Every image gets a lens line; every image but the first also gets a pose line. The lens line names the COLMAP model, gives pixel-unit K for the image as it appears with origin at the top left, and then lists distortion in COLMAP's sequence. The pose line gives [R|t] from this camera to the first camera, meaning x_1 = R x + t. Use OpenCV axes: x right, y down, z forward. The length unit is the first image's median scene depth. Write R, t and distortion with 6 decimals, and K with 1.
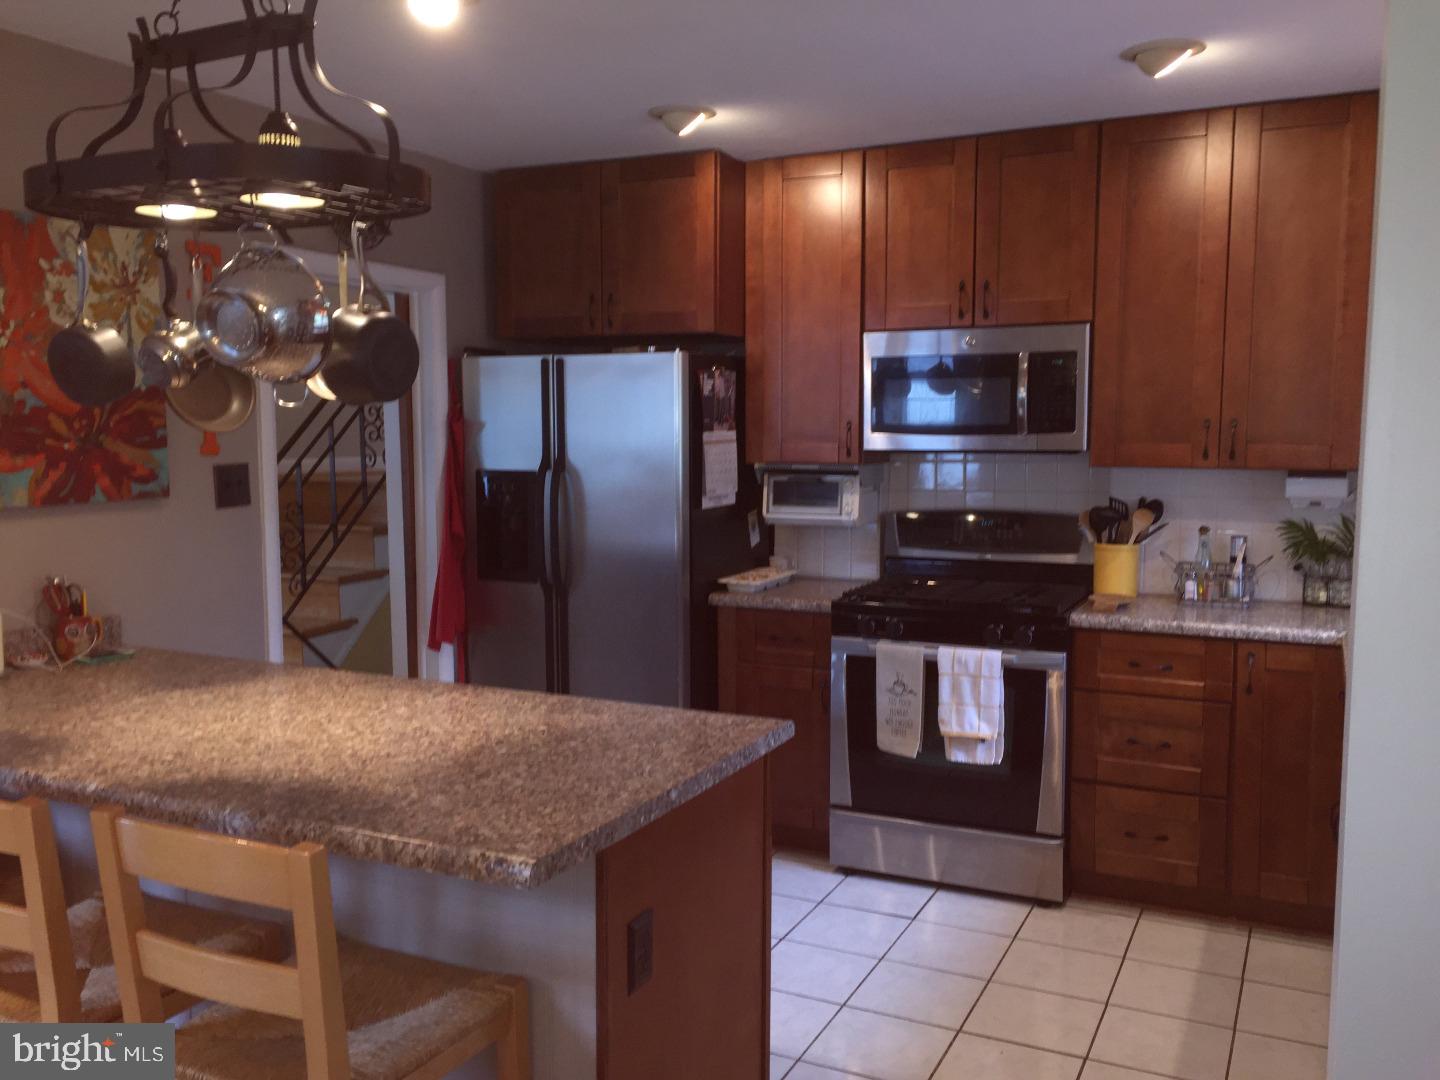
lens RADIAL K [[1231.3, 0, 708.3], [0, 1231.3, 532.4], [0, 0, 1]] dist [0.081971, -0.093197]
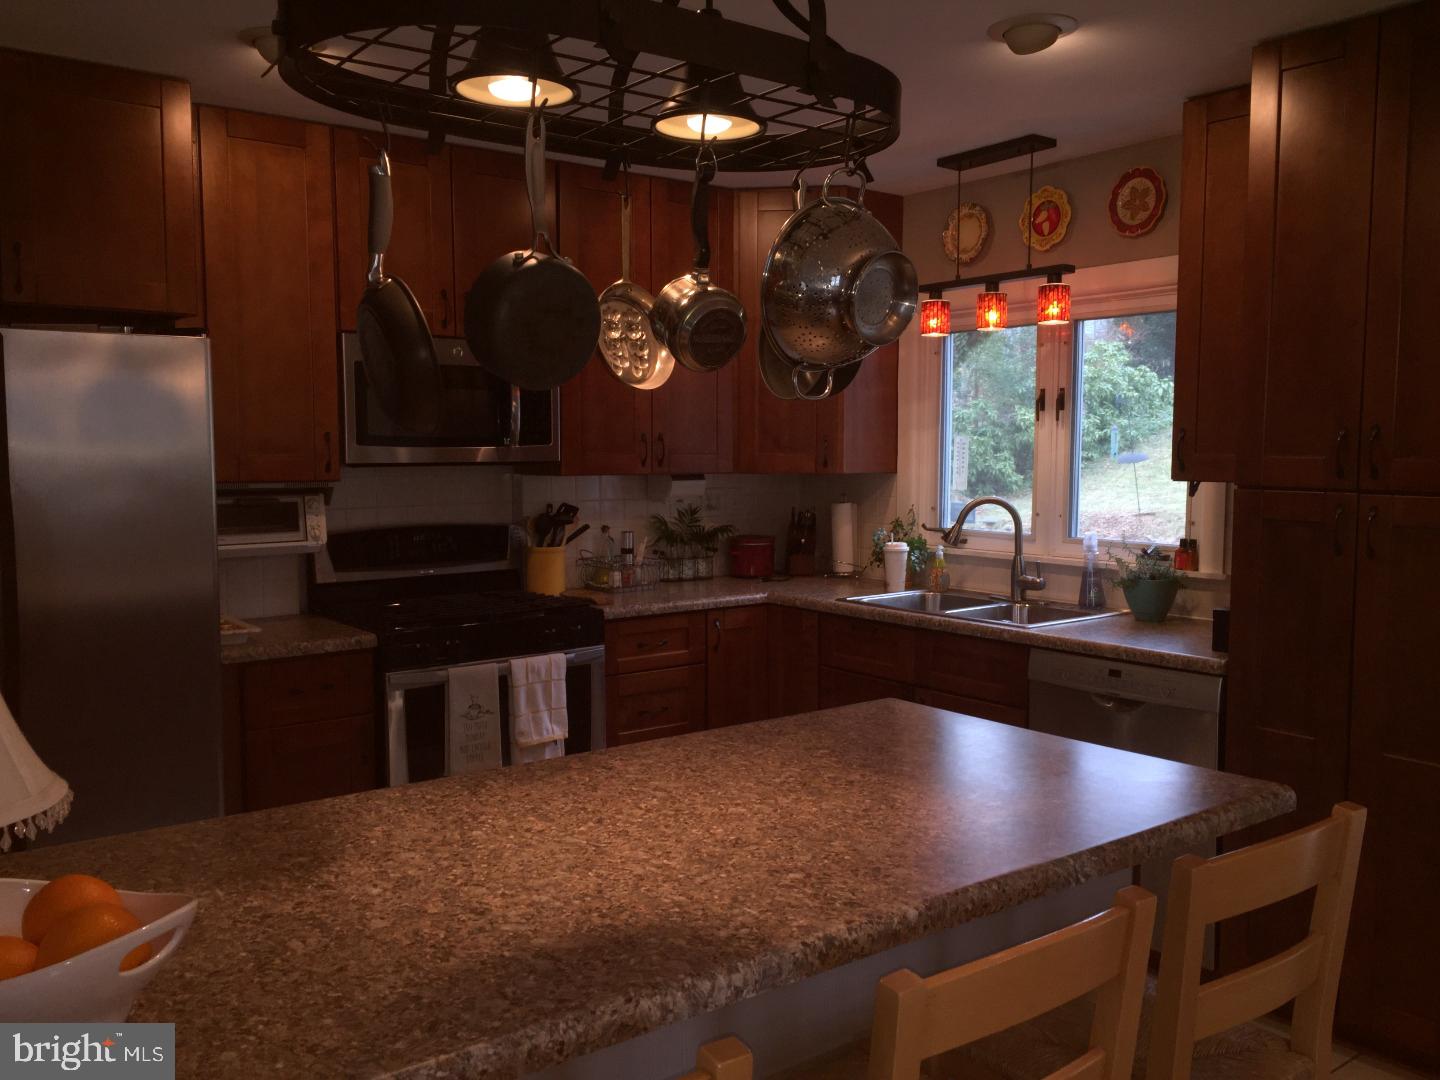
lens RADIAL K [[1231.3, 0, 719.2], [0, 1231.3, 532.2], [0, 0, 1]] dist [0.081971, -0.093197]
pose [[0.443227, -0.062804, 0.894207, -0.605758], [0.081895, 0.996208, 0.029375, -0.024140], [-0.892661, 0.060211, 0.446689, 0.395155]]
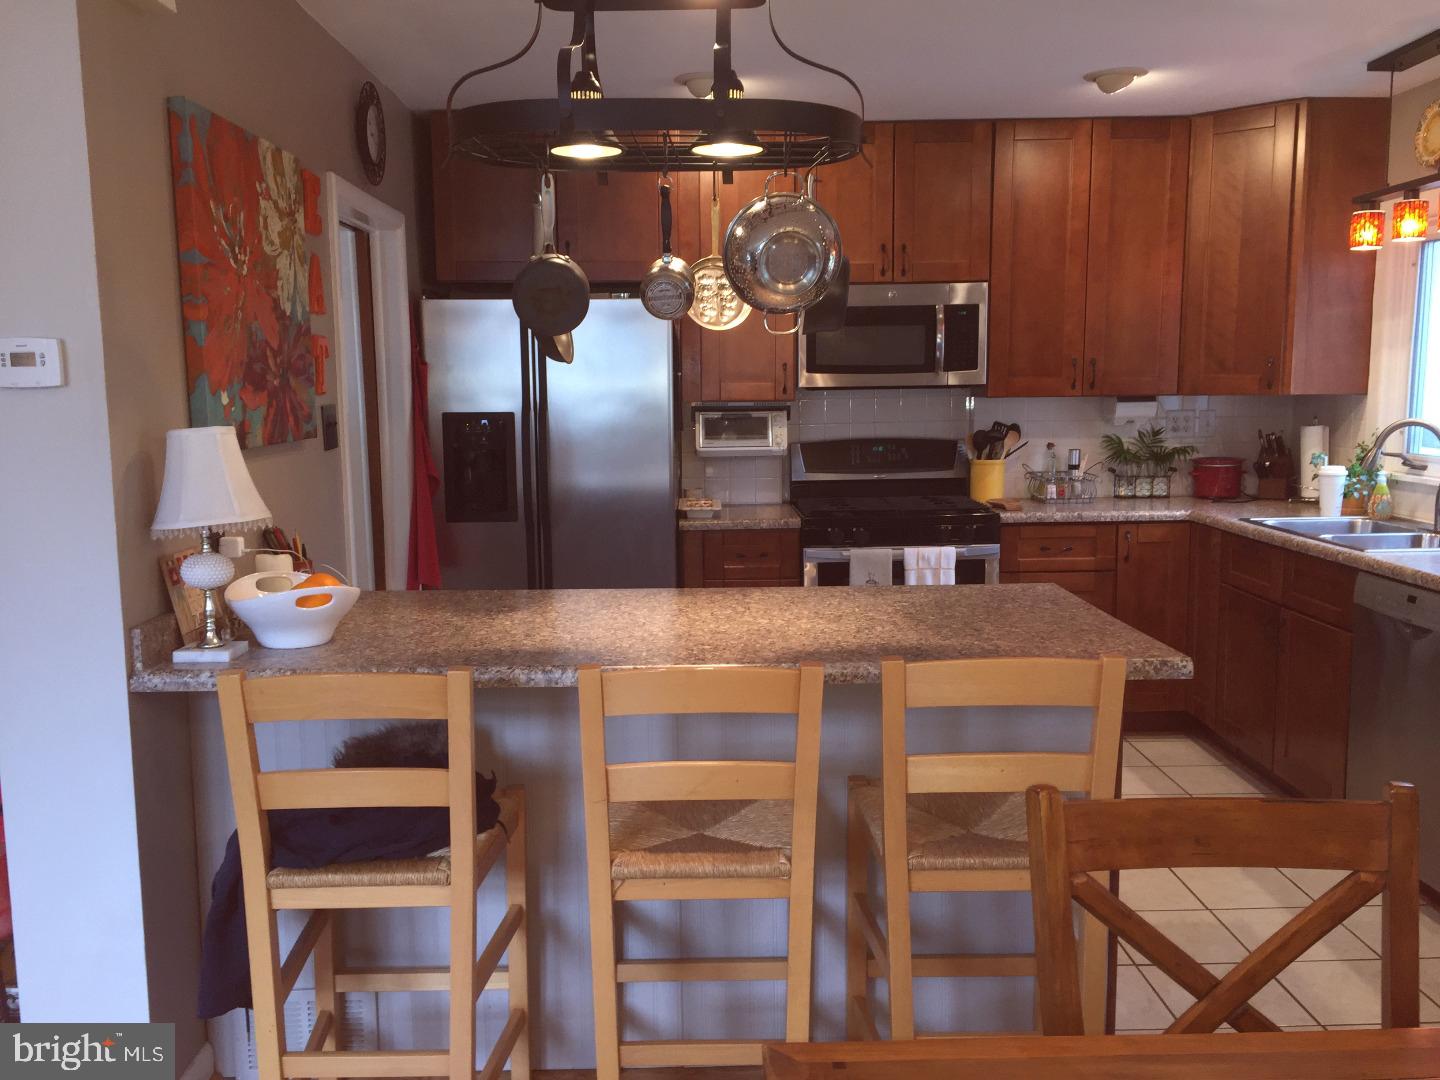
lens RADIAL K [[1231.3, 0, 710.0], [0, 1231.3, 540.7], [0, 0, 1]] dist [0.081971, -0.093197]
pose [[0.891472, -0.066022, 0.448239, -0.516285], [0.049806, 0.997610, 0.047884, 0.017899], [-0.450330, -0.020362, 0.892630, 0.004179]]
